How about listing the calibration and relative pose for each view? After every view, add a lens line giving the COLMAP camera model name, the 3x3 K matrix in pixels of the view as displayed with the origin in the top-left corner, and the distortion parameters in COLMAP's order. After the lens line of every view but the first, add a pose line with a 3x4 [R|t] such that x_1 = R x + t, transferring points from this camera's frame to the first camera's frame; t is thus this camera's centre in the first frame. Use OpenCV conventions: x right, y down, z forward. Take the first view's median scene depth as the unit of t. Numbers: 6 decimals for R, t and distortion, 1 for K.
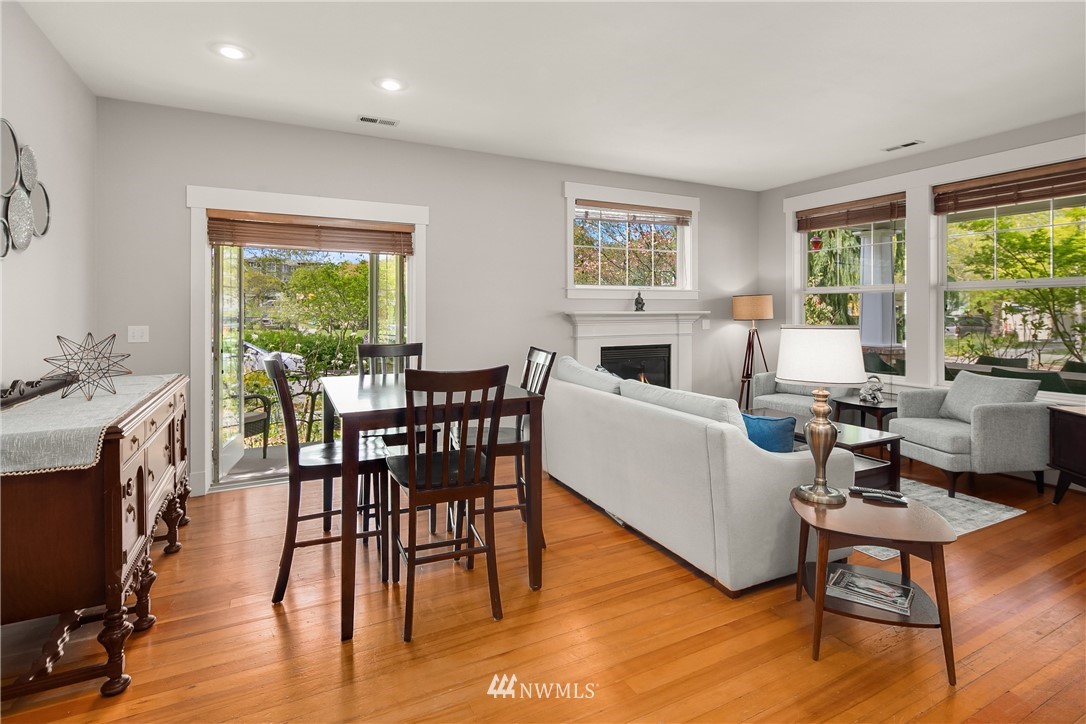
lens RADIAL K [[525.6, 0, 540.8], [0, 525.6, 306.3], [0, 0, 1]] dist [0.005376, -0.003261]
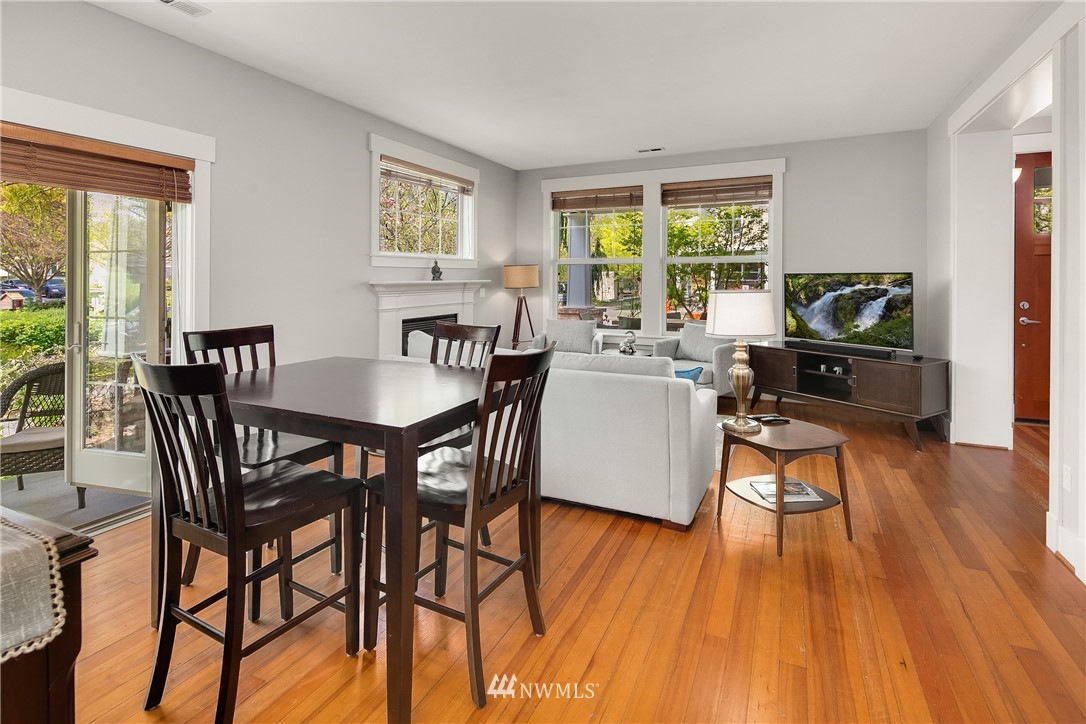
lens RADIAL K [[525.6, 0, 534.0], [0, 525.6, 276.0], [0, 0, 1]] dist [0.005376, -0.003261]
pose [[0.792275, -0.000459, 0.610165, -0.272709], [-0.000004, 1.000000, 0.000757, 0.000863], [-0.610165, -0.000602, 0.792274, 0.138726]]
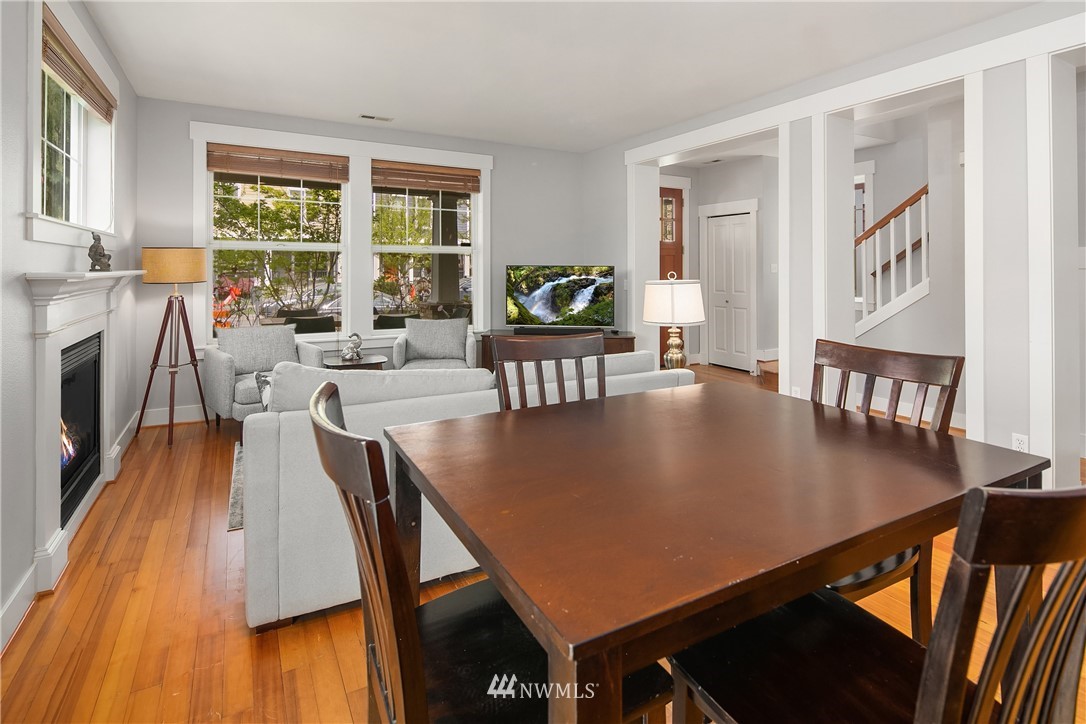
lens RADIAL K [[525.6, 0, 517.4], [0, 525.6, 314.2], [0, 0, 1]] dist [0.005376, -0.003261]
pose [[-0.014975, -0.086692, 0.996123, -0.368441], [-0.009491, 0.996202, 0.086556, 0.002919], [-0.999843, -0.008158, -0.015741, 0.625928]]
